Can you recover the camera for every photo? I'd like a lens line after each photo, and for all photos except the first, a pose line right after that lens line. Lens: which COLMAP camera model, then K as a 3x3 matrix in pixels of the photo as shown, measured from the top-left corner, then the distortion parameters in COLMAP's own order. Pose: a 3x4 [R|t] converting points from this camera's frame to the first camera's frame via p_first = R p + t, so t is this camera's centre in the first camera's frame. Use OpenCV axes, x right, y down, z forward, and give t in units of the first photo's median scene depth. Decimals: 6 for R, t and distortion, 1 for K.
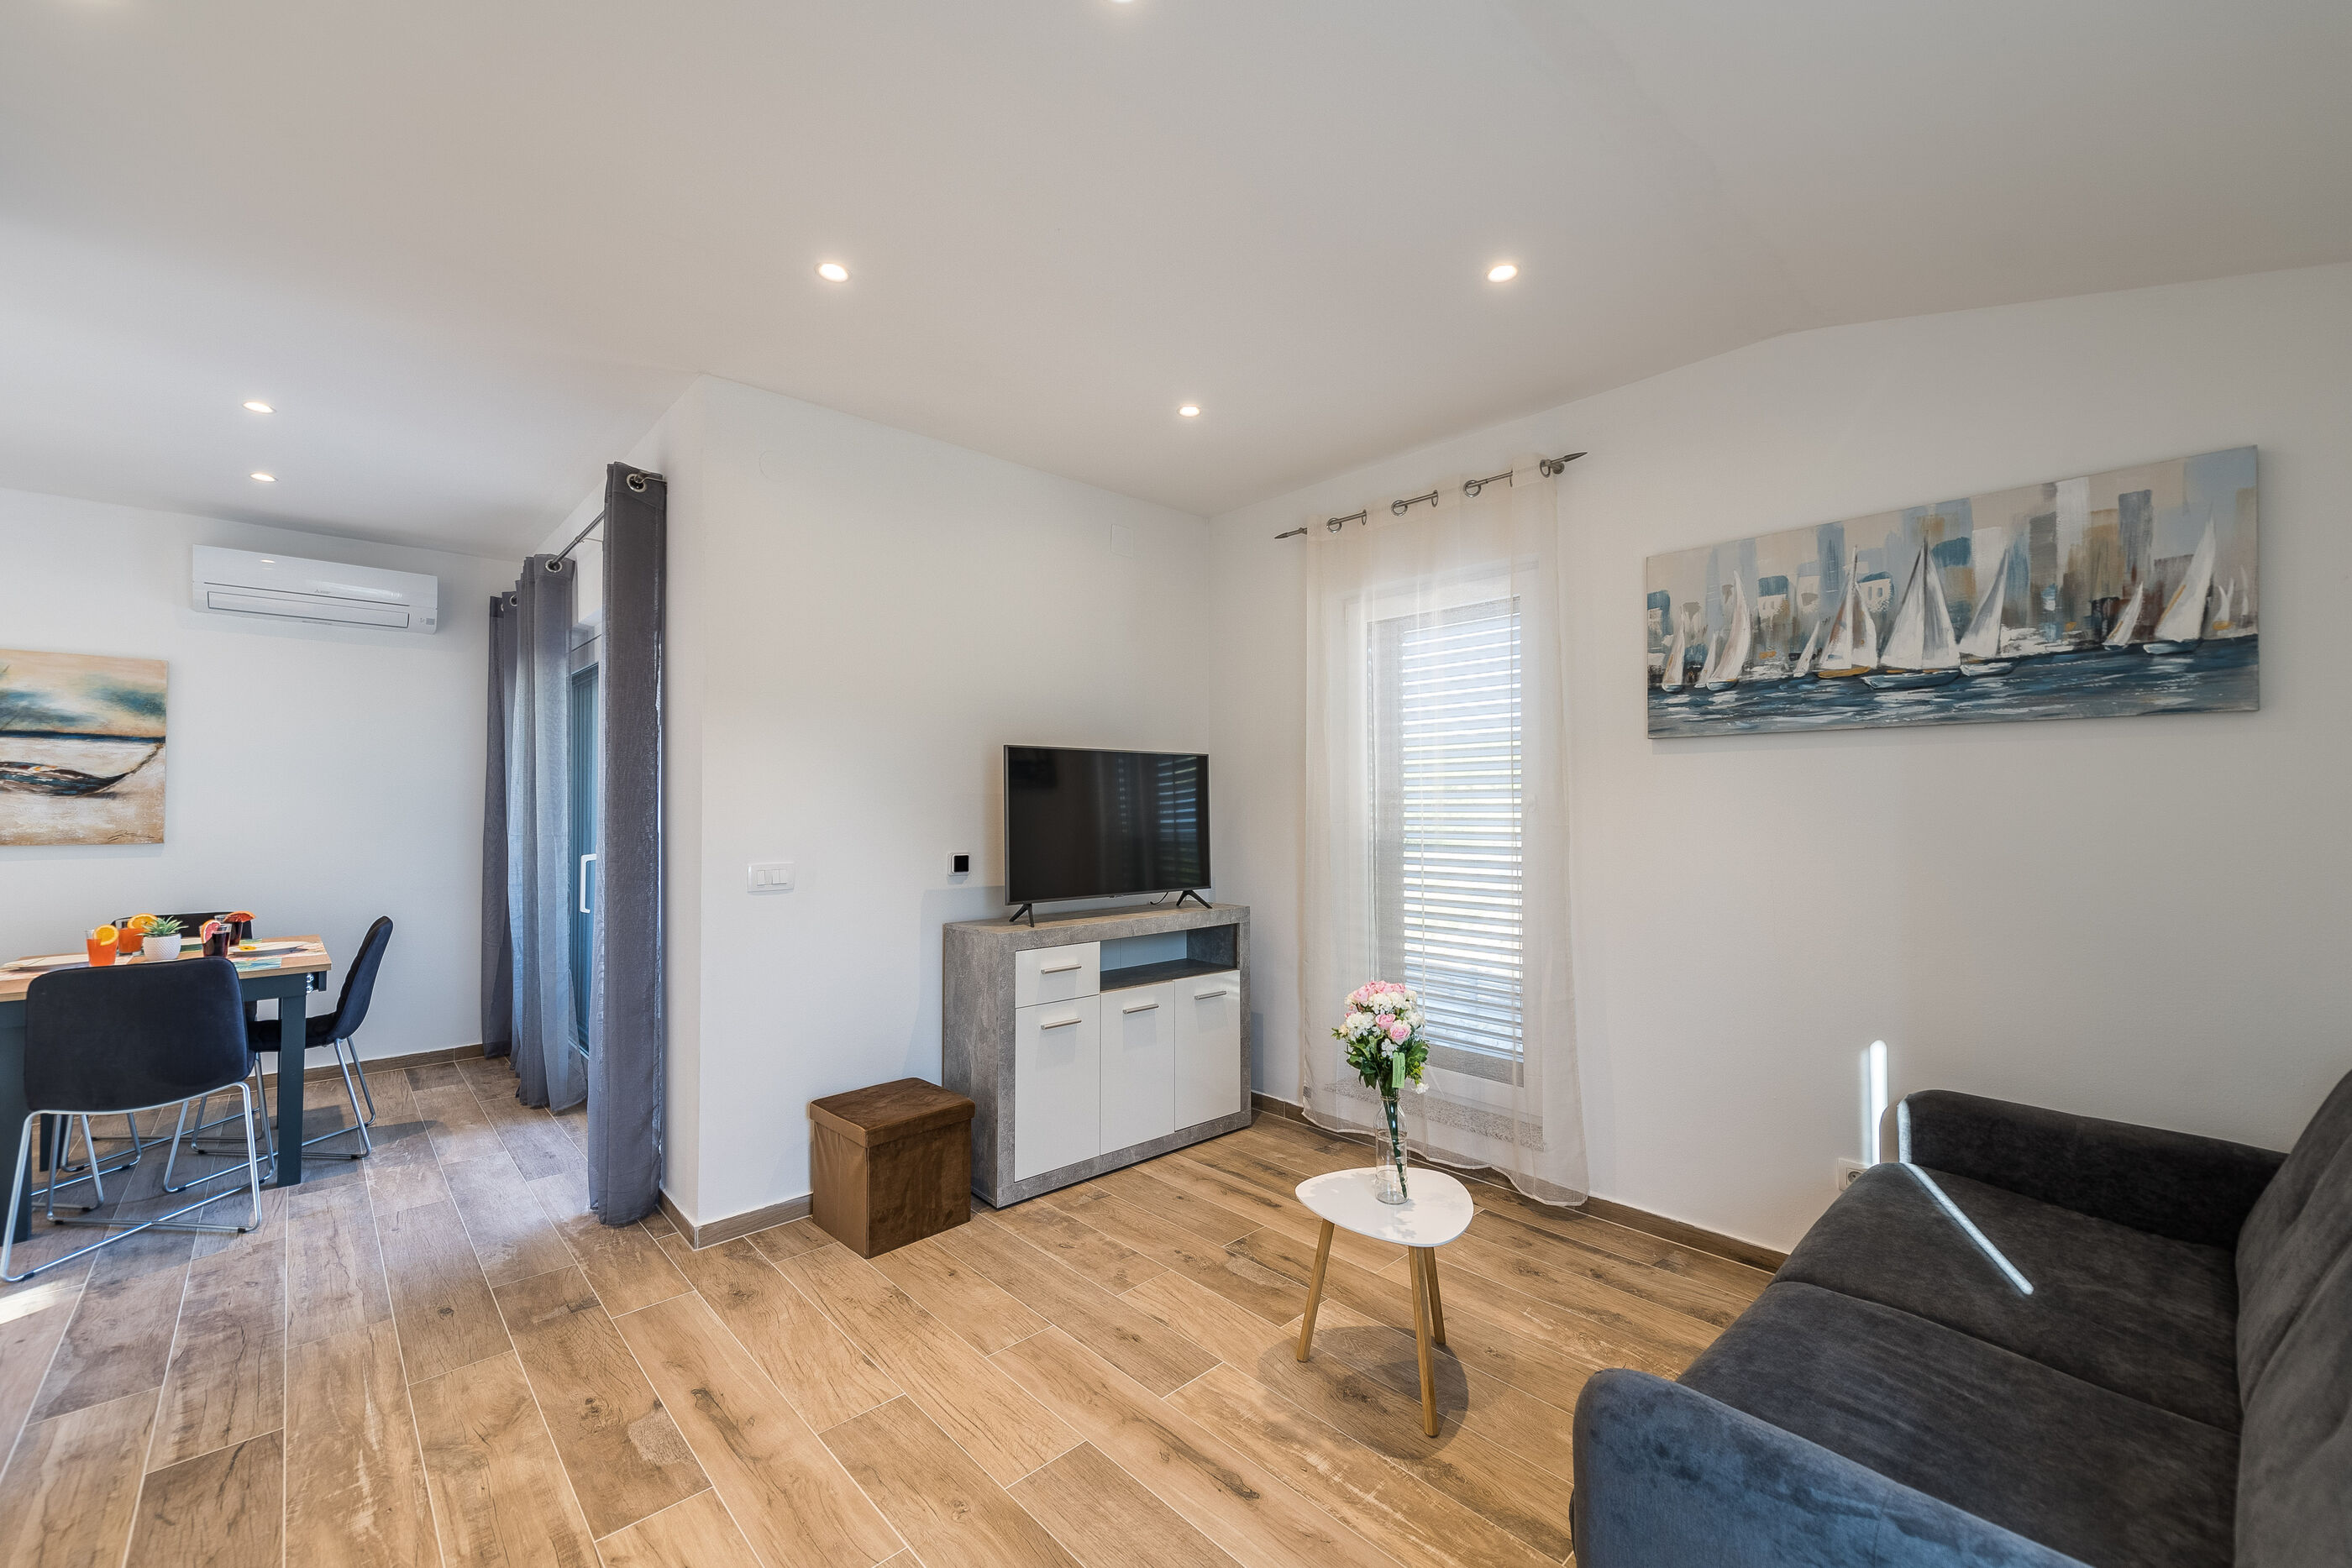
lens RADIAL K [[940.4, 0, 1199.0], [0, 940.4, 801.9], [0, 0, 1]] dist [0.010326, -0.003009]
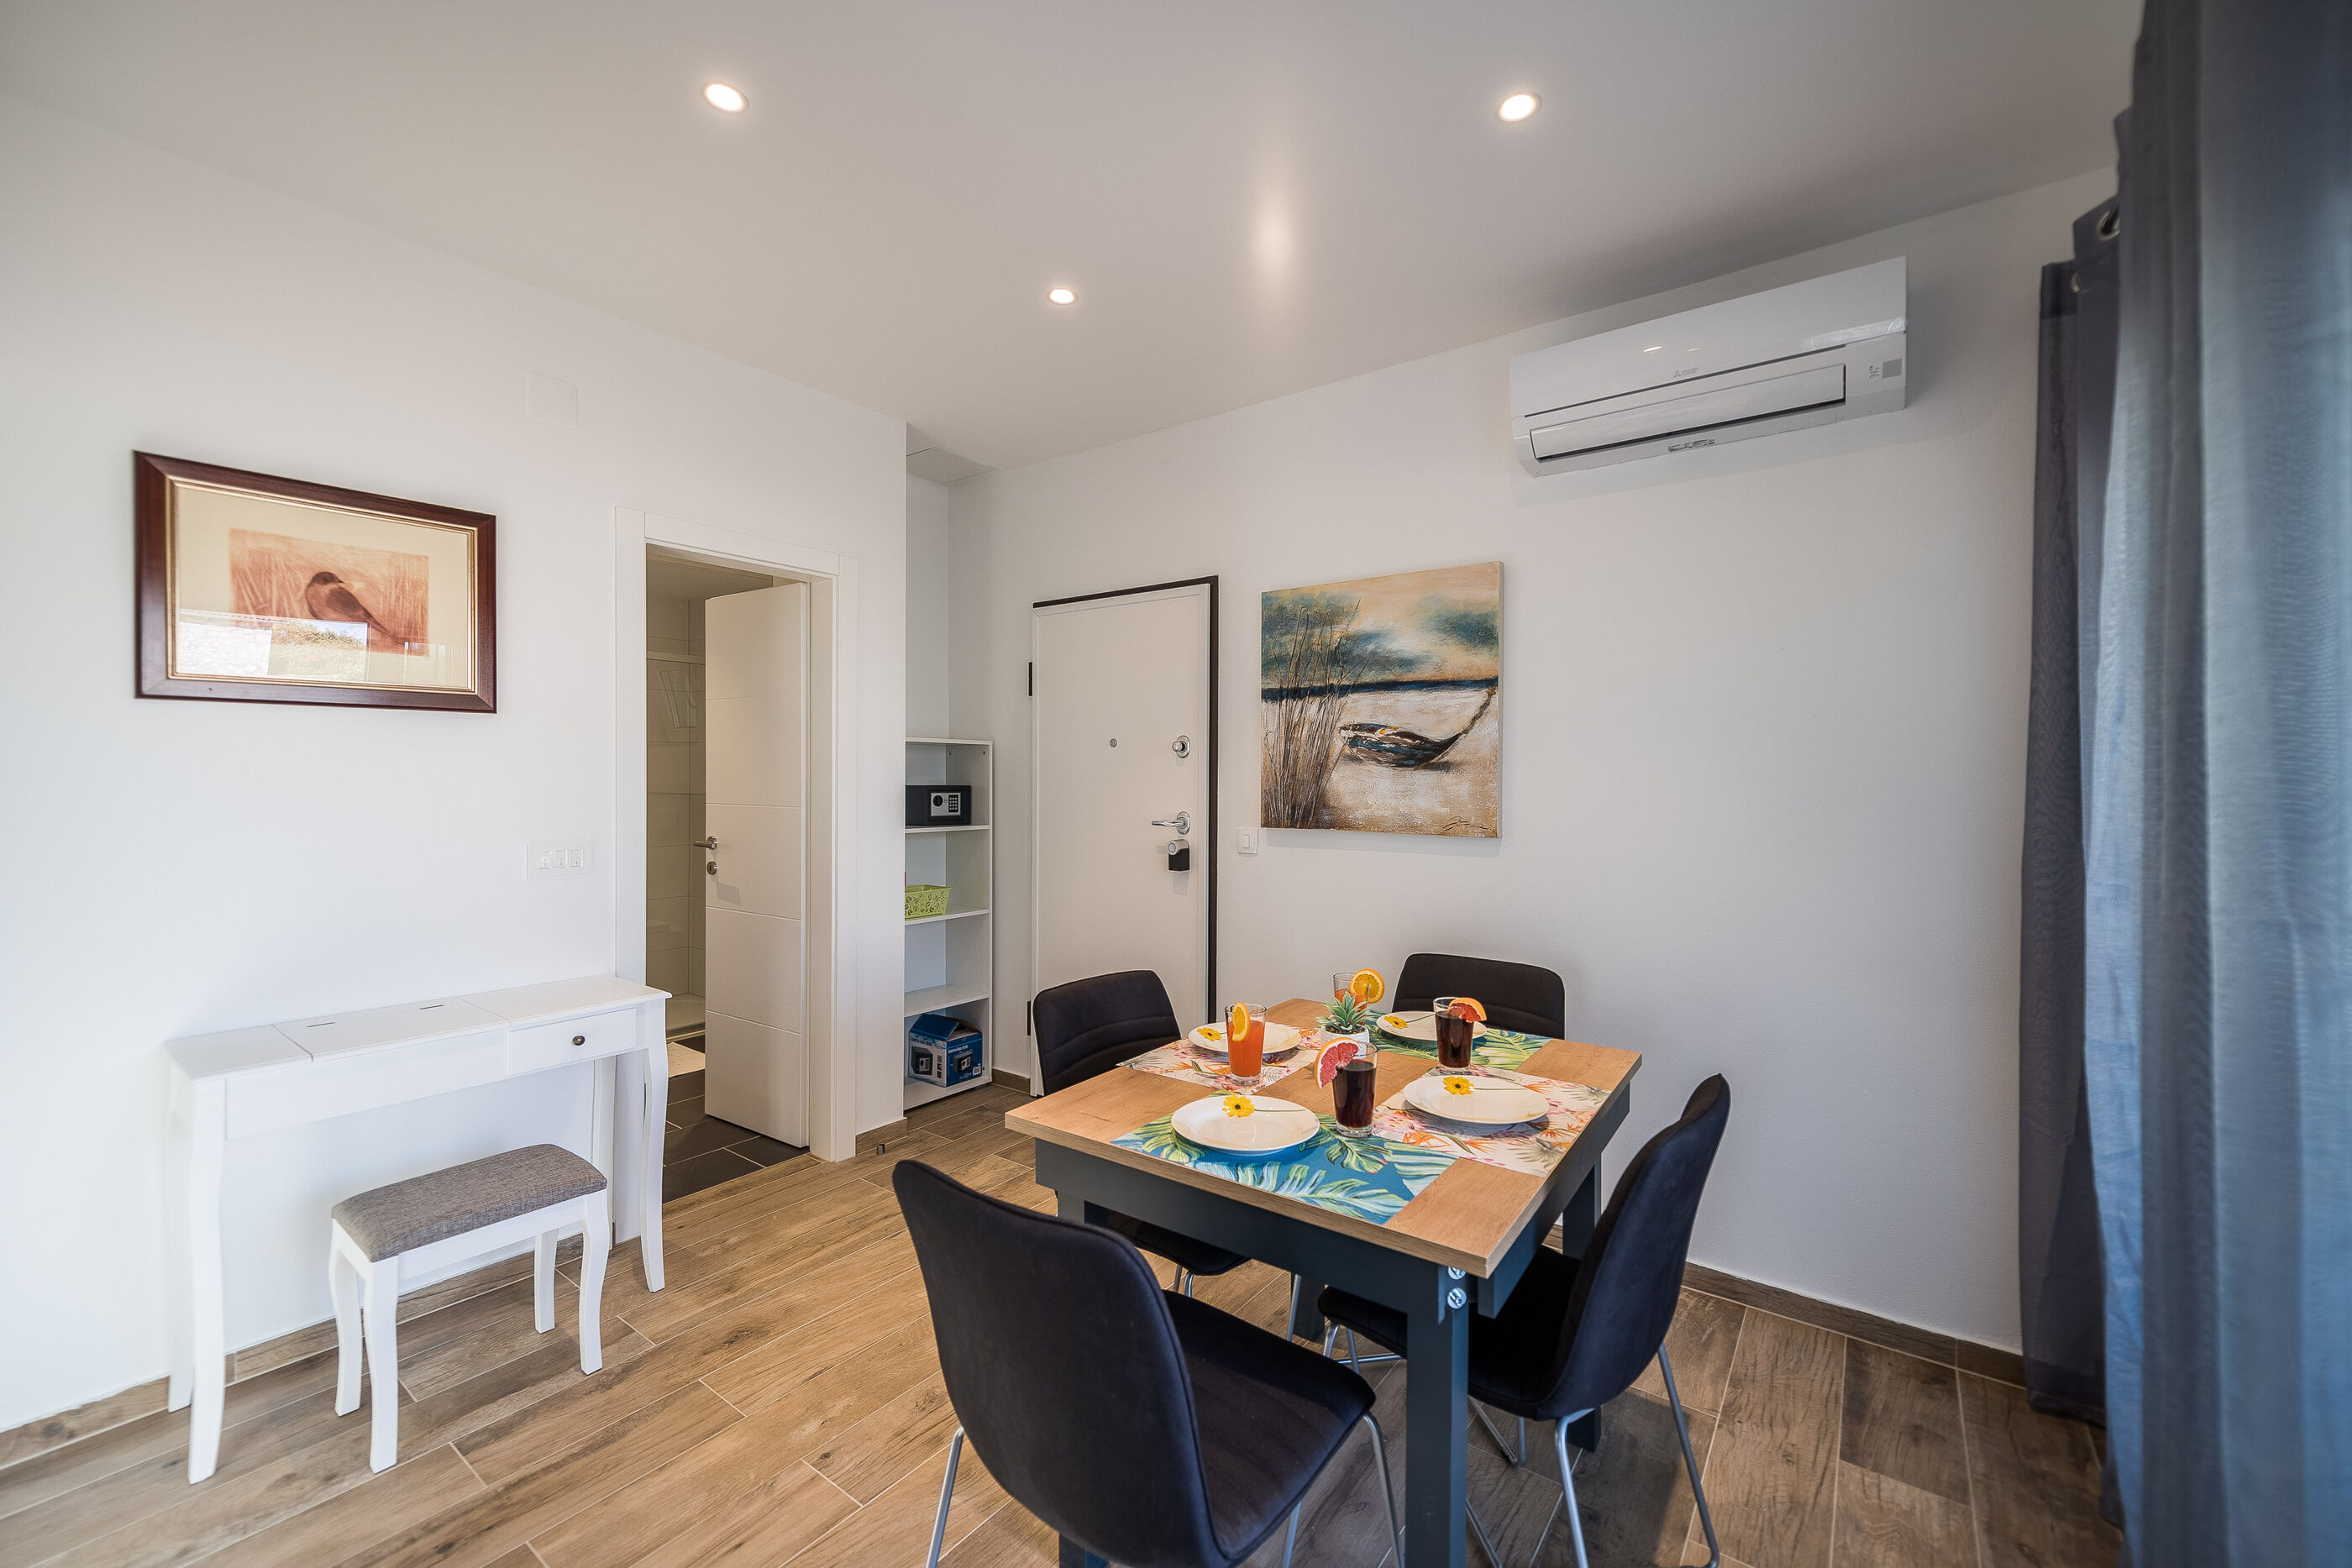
lens RADIAL K [[940.4, 0, 1174.1], [0, 940.4, 765.0], [0, 0, 1]] dist [0.010326, -0.003009]
pose [[0.165517, -0.009833, -0.986158, -0.769424], [0.001129, 0.999952, -0.009781, -0.001809], [0.986206, 0.000506, 0.165520, 1.072537]]
